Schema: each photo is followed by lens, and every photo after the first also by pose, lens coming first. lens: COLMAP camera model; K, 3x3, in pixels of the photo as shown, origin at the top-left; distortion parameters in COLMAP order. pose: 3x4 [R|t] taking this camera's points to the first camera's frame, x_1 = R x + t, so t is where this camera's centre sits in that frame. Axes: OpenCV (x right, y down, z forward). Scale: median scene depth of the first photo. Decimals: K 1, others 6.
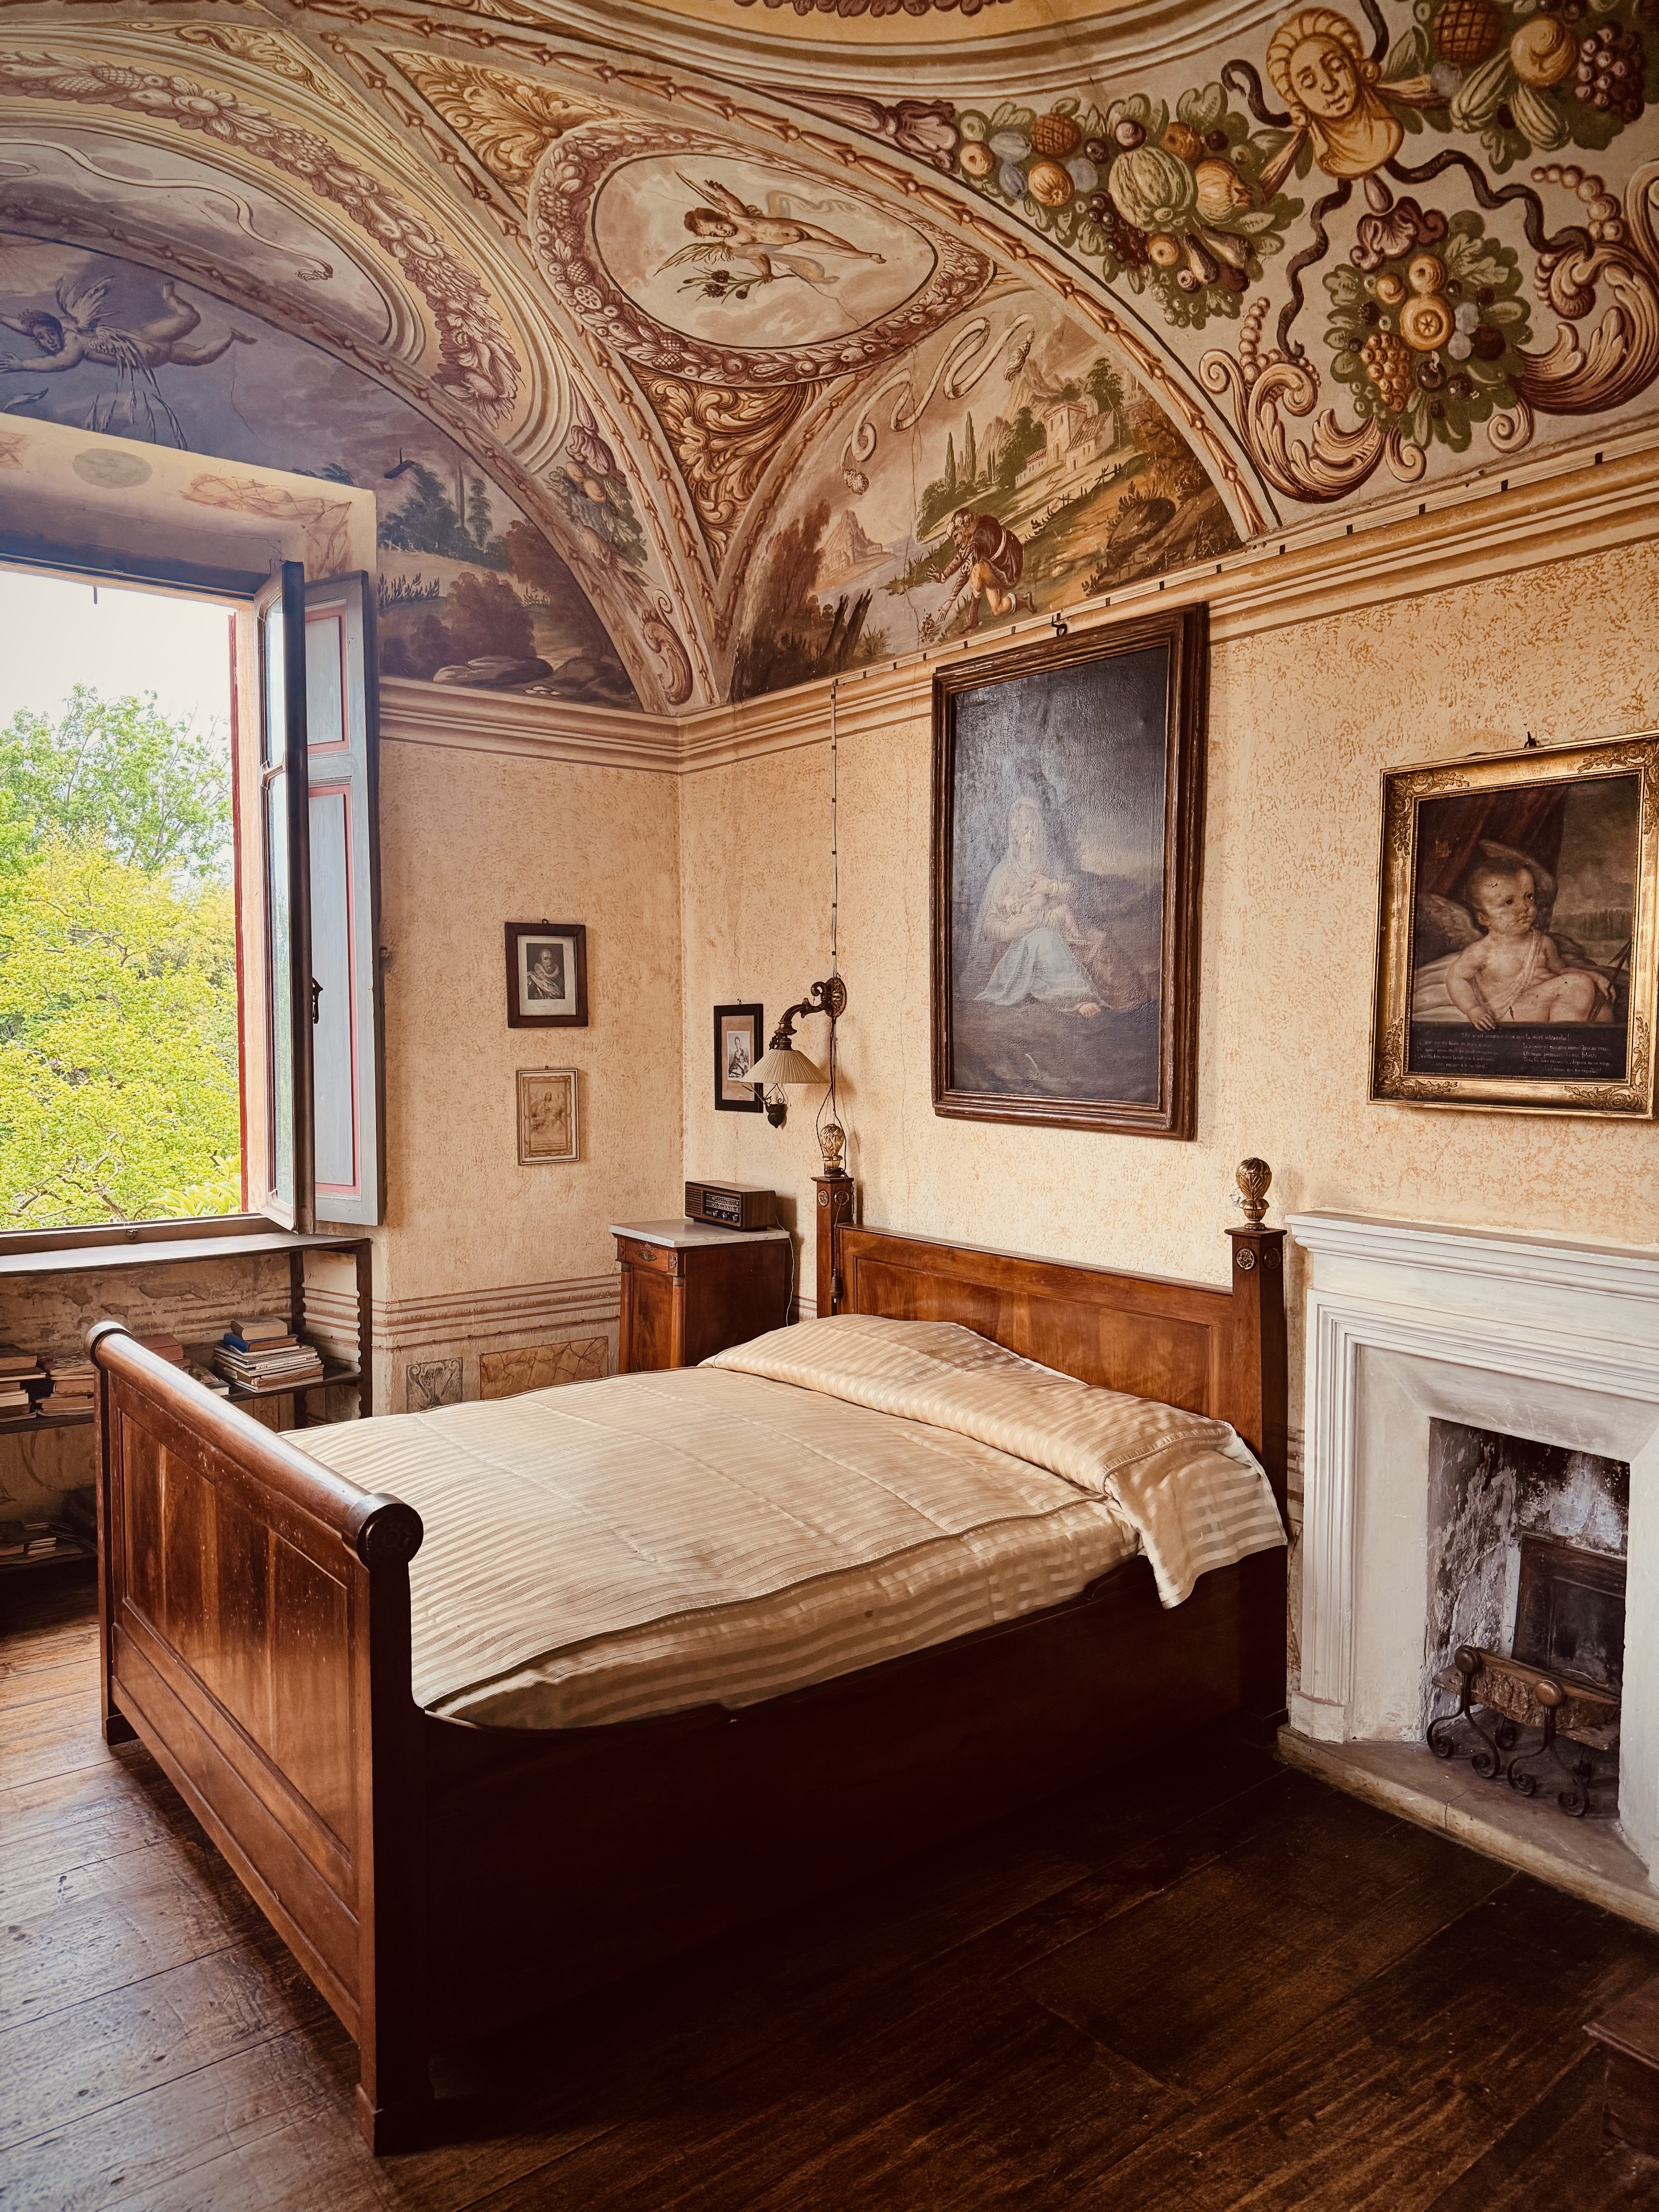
lens RADIAL K [[1562.5, 0, 899.1], [0, 1562.5, 1095.5], [0, 0, 1]] dist [0.063906, -0.065566]
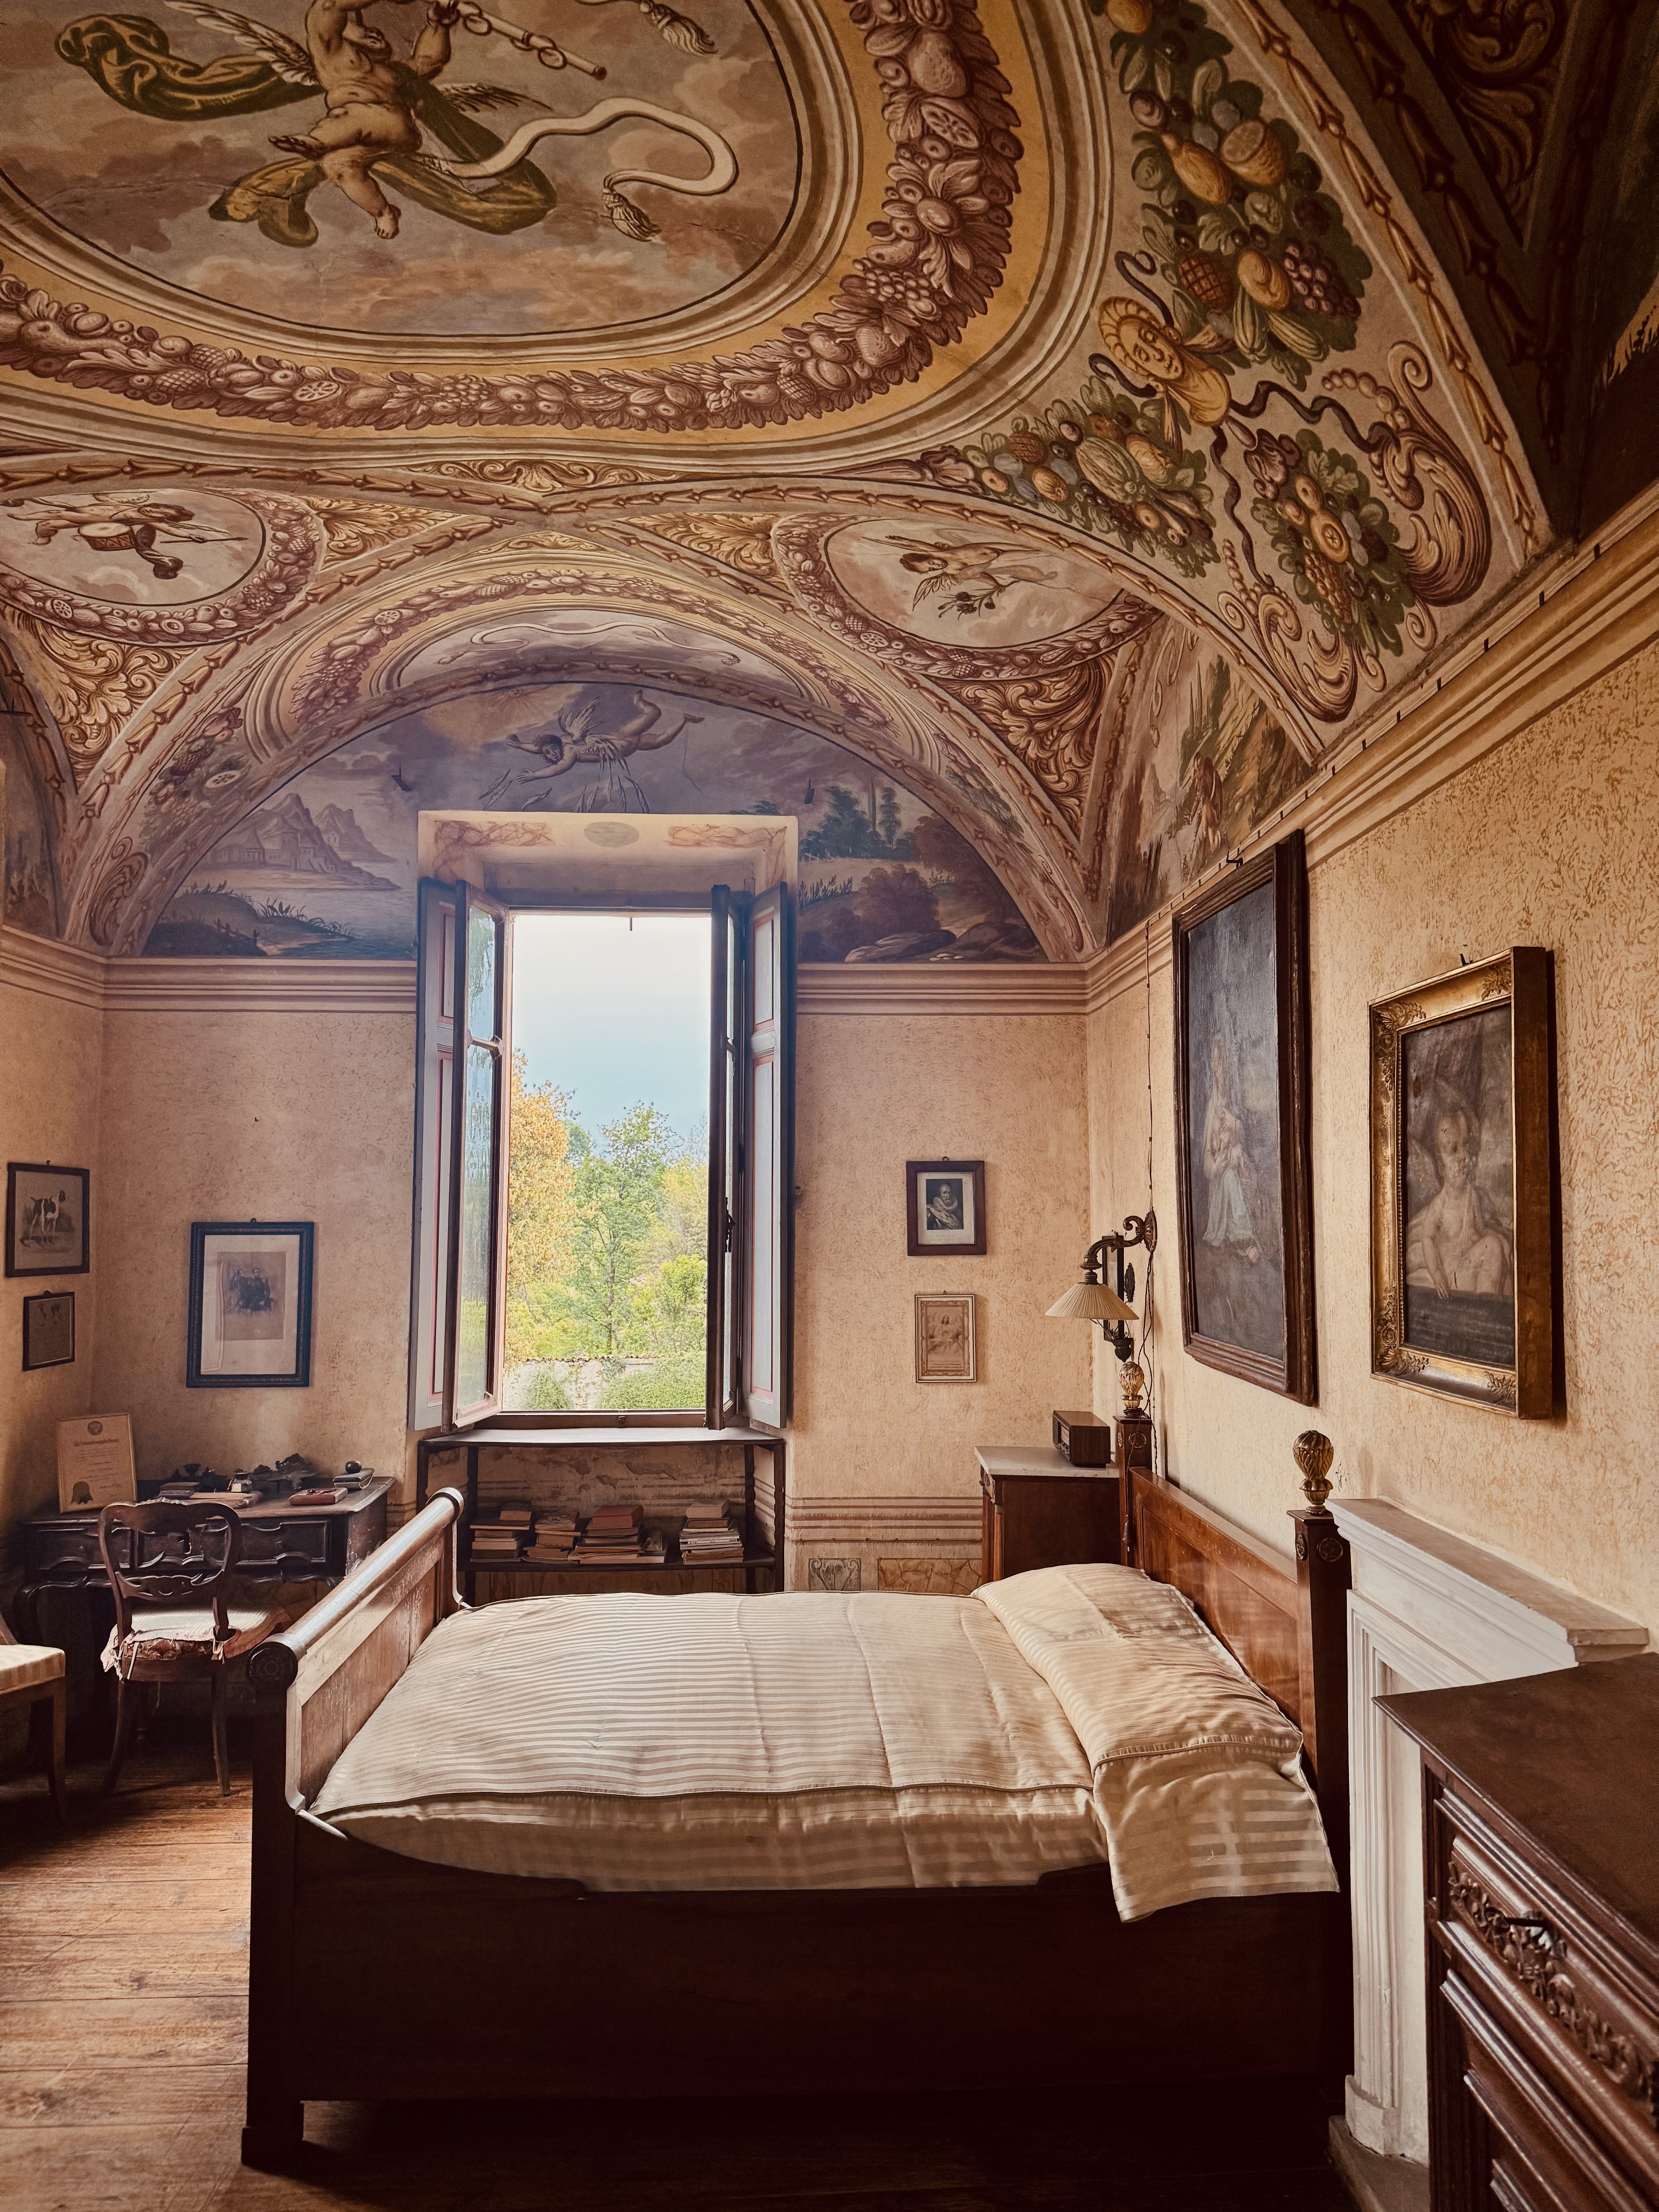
lens RADIAL K [[1562.5, 0, 811.0], [0, 1562.5, 1109.8], [0, 0, 1]] dist [0.063906, -0.065566]
pose [[0.812147, -0.038301, -0.582194, 0.439369], [-0.033501, 0.993136, -0.112069, -0.026479], [0.582490, 0.110520, 0.805289, 0.076999]]
